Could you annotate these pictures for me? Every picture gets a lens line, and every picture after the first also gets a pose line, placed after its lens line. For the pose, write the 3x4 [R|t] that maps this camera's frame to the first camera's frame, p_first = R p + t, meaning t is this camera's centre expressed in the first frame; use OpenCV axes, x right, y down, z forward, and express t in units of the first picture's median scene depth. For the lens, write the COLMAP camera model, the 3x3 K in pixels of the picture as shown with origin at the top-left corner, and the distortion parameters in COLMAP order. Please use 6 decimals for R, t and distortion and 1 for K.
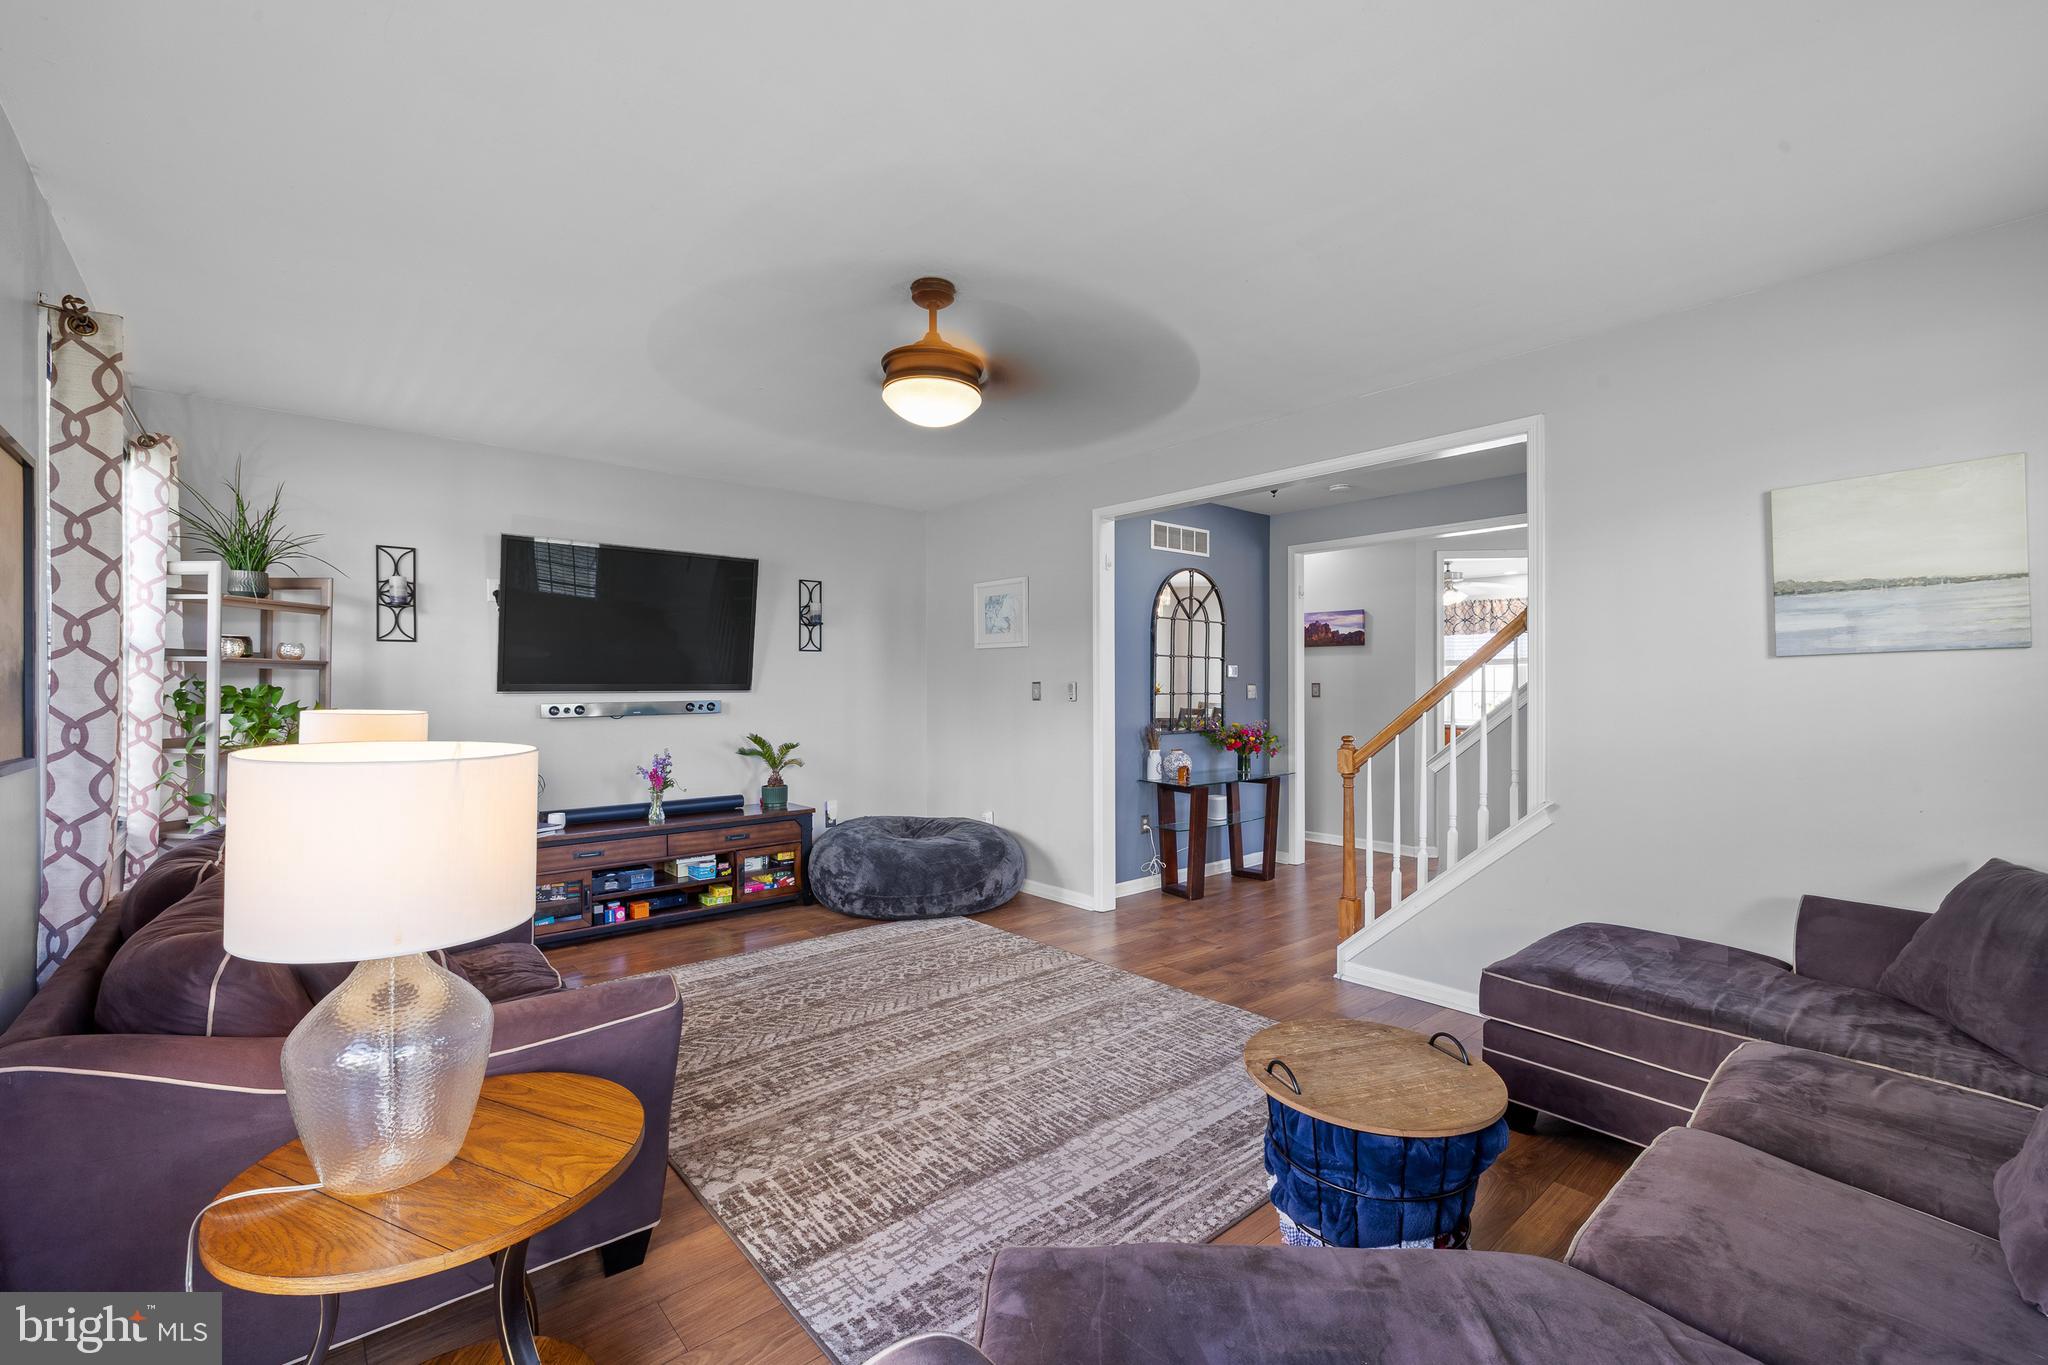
lens RADIAL K [[870.5, 0, 1017.7], [0, 870.5, 682.6], [0, 0, 1]] dist [-0.000856, 0.000645]
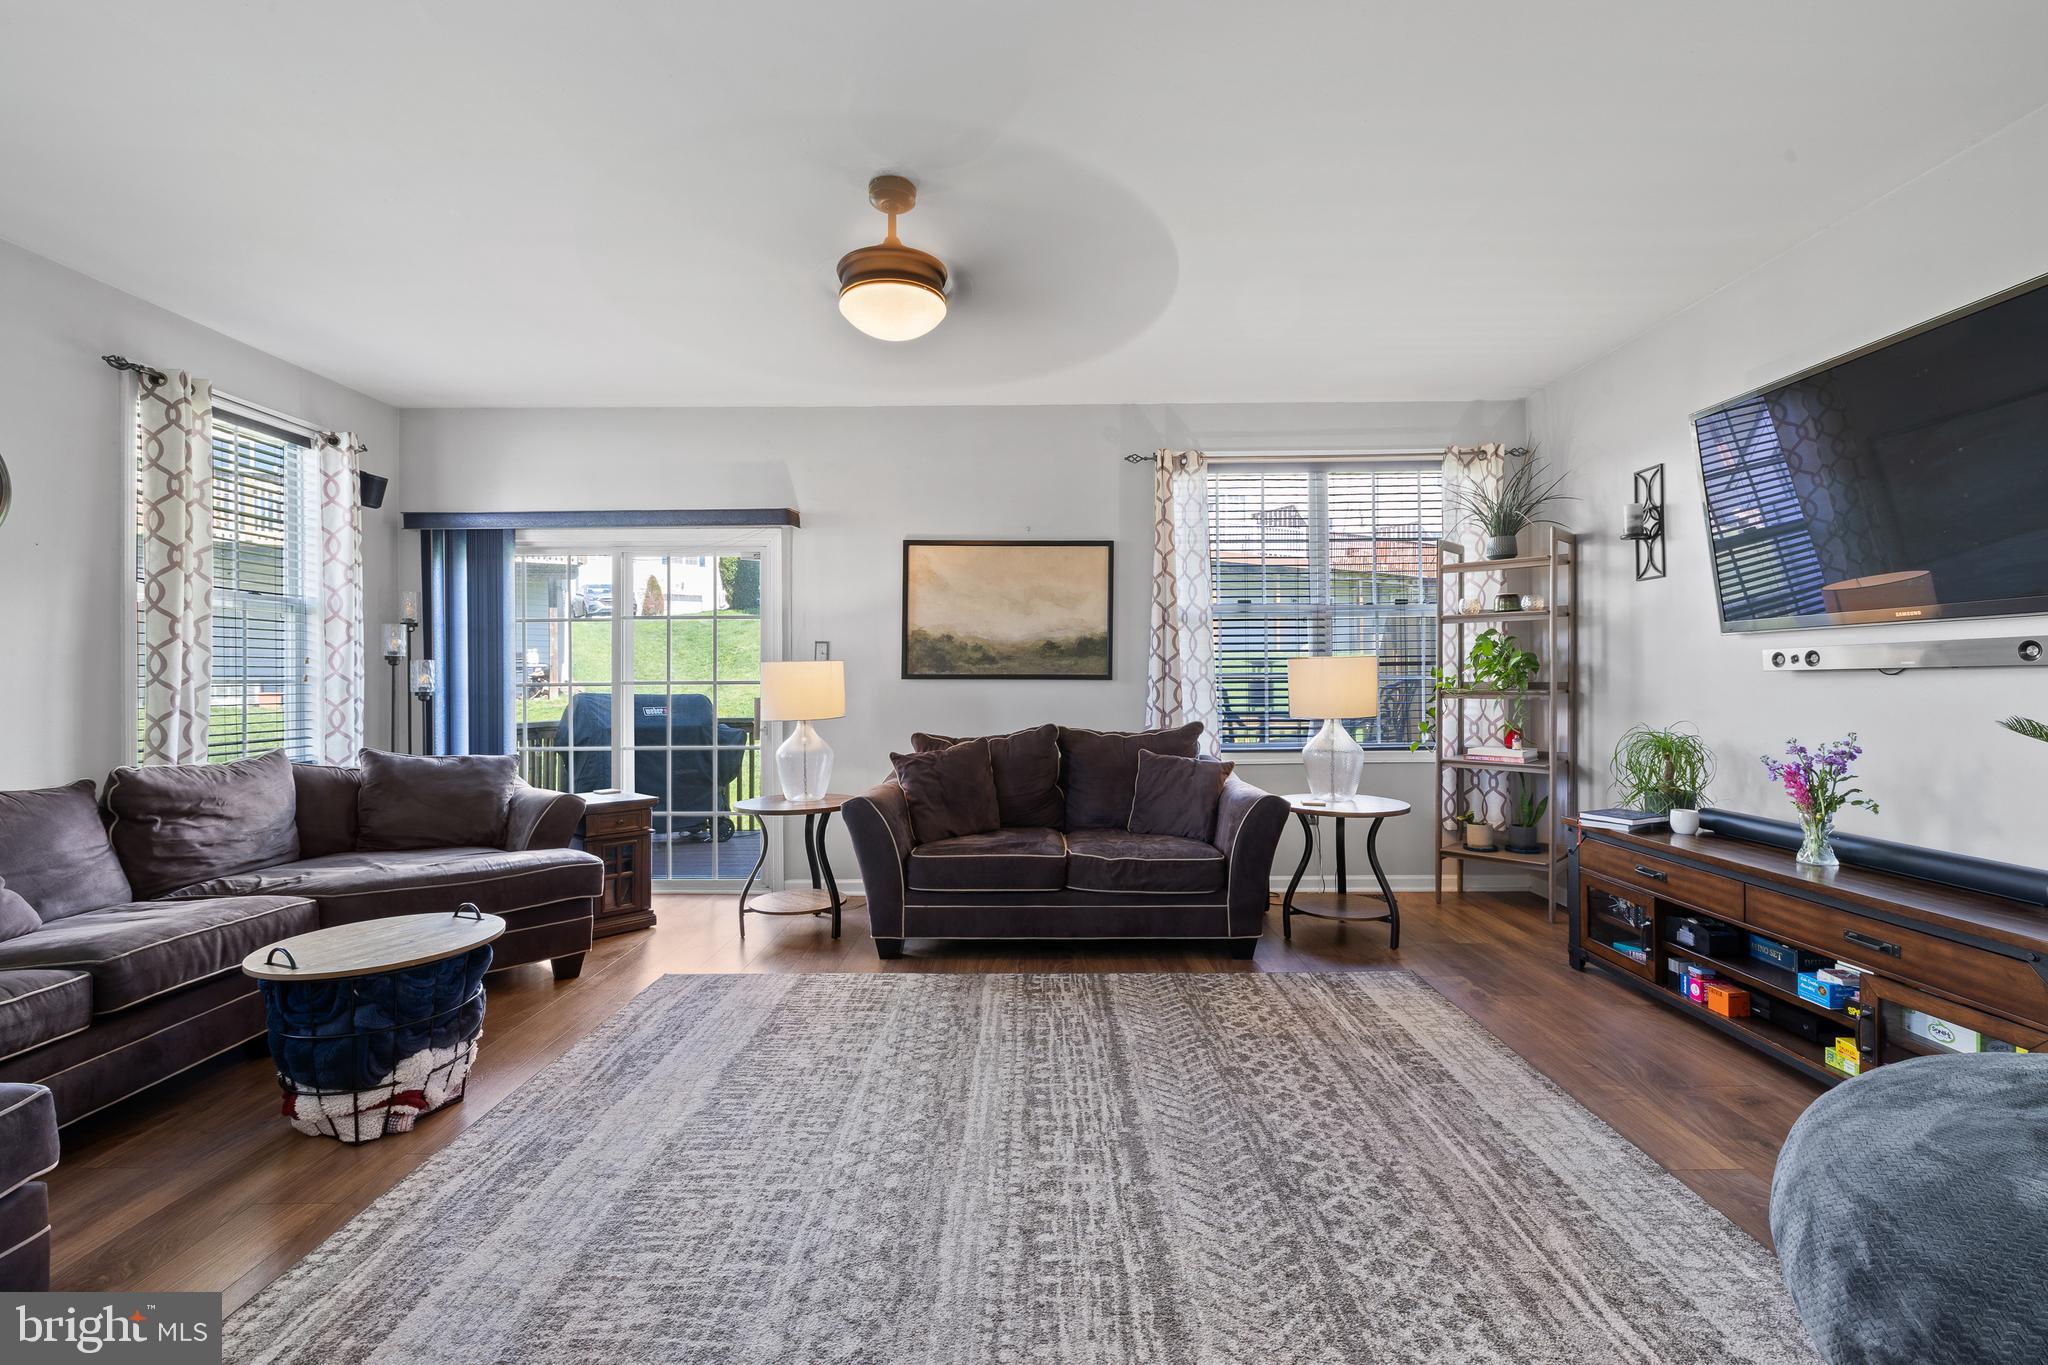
lens RADIAL K [[870.5, 0, 1033.7], [0, 870.5, 673.0], [0, 0, 1]] dist [-0.000856, 0.000645]
pose [[-0.649515, 0.000532, -0.760348, 0.417976], [0.009934, 0.999920, -0.007786, 0.058609], [0.760284, -0.012610, -0.649469, 1.400482]]
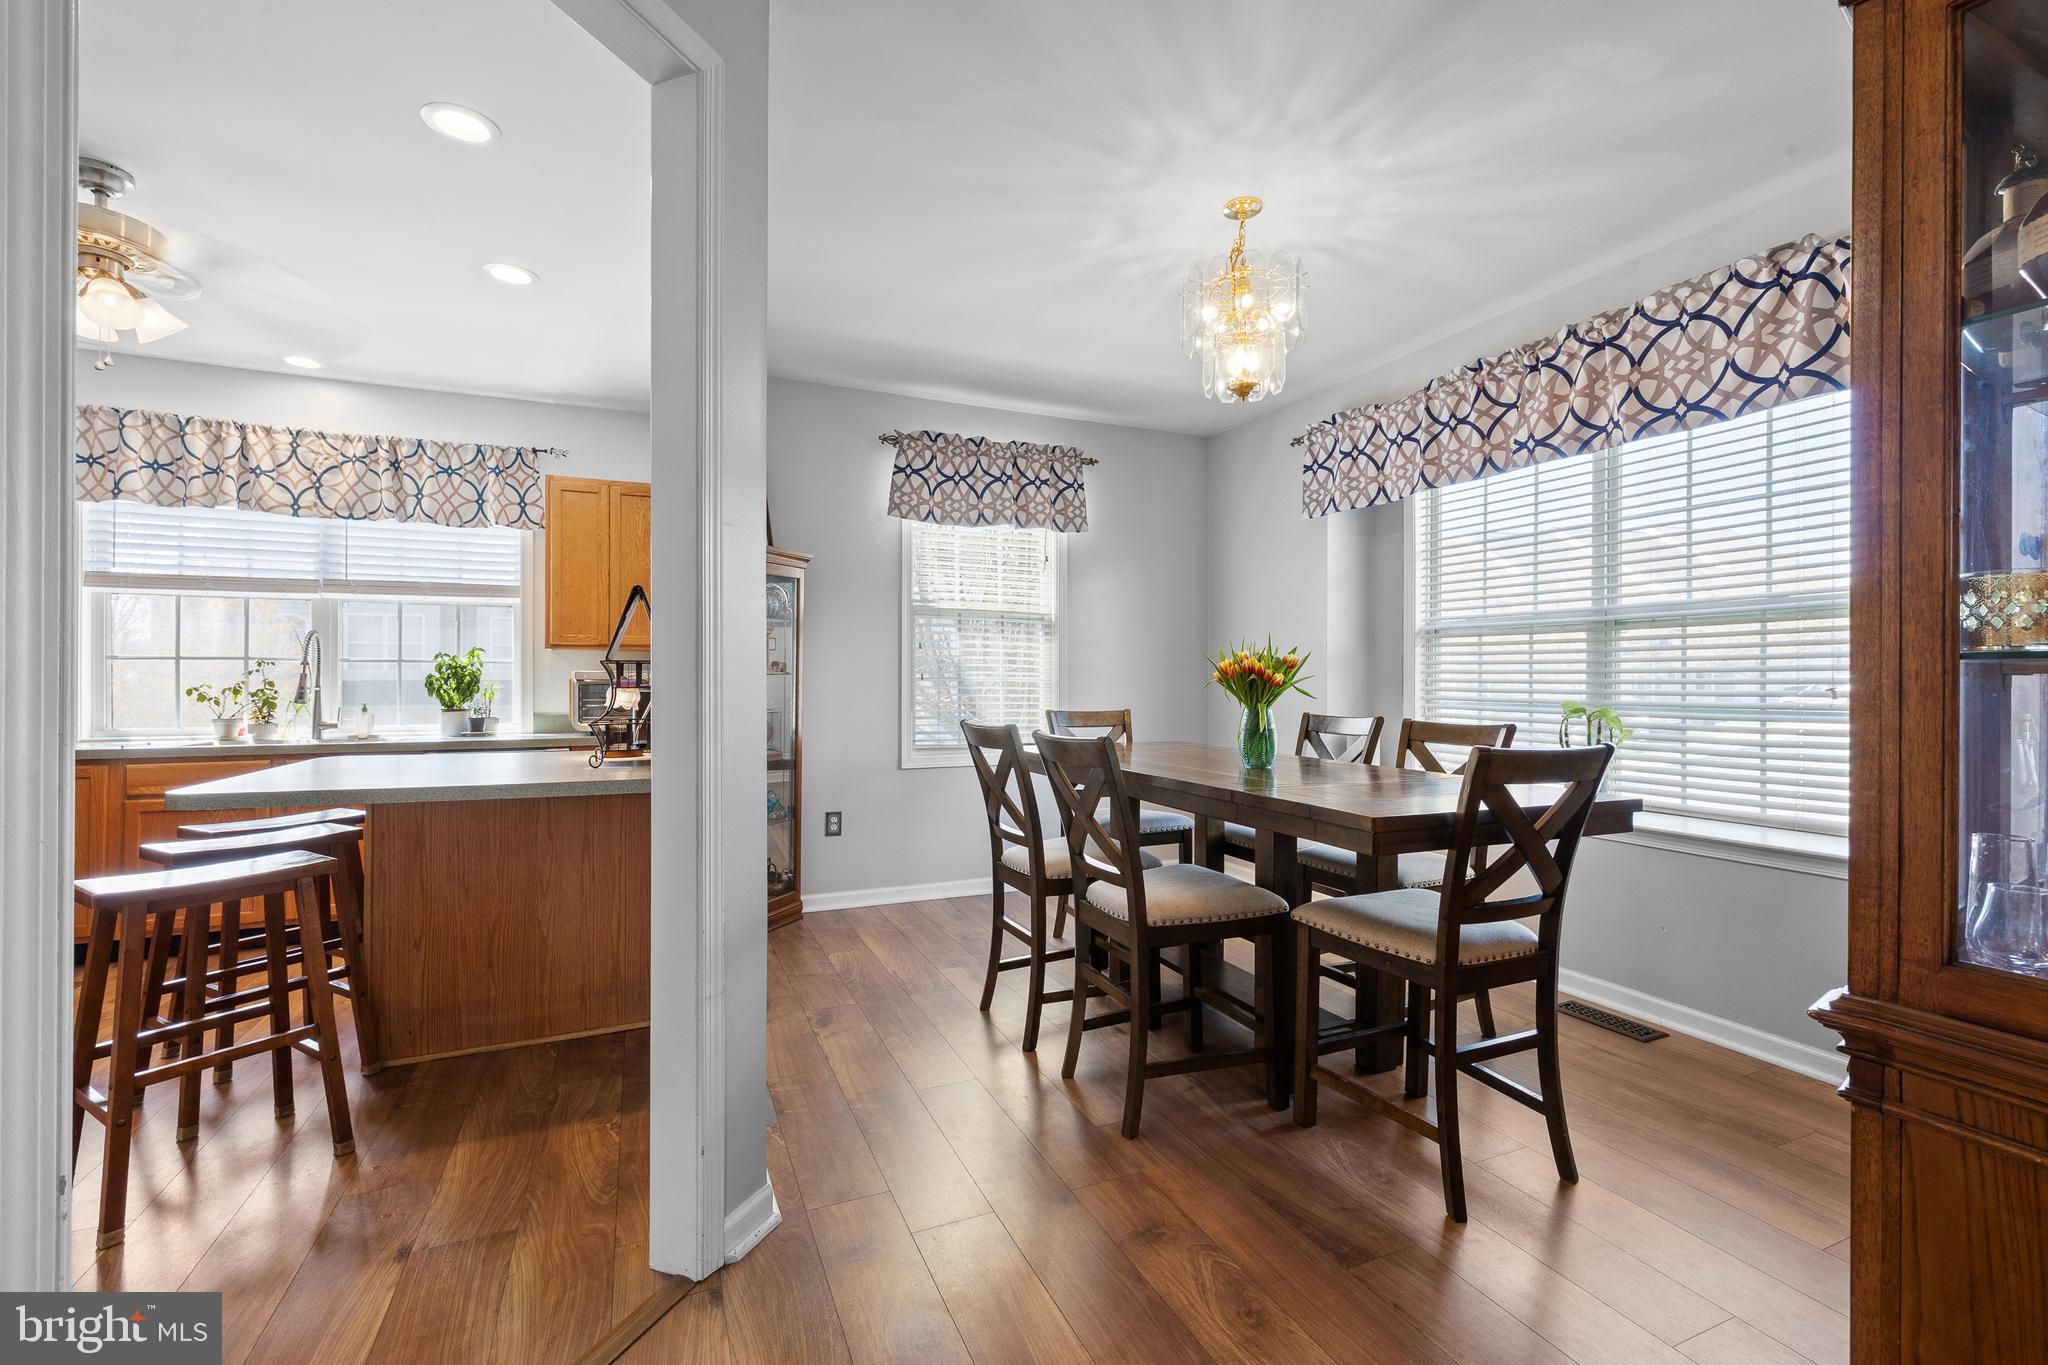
lens RADIAL K [[870.5, 0, 1031.1], [0, 870.5, 677.2], [0, 0, 1]] dist [-0.000856, 0.000645]
pose [[0.283158, 0.006843, 0.959049, 0.799701], [-0.005322, 0.999970, -0.005563, 0.055848], [-0.959059, -0.003529, 0.283186, 1.623699]]
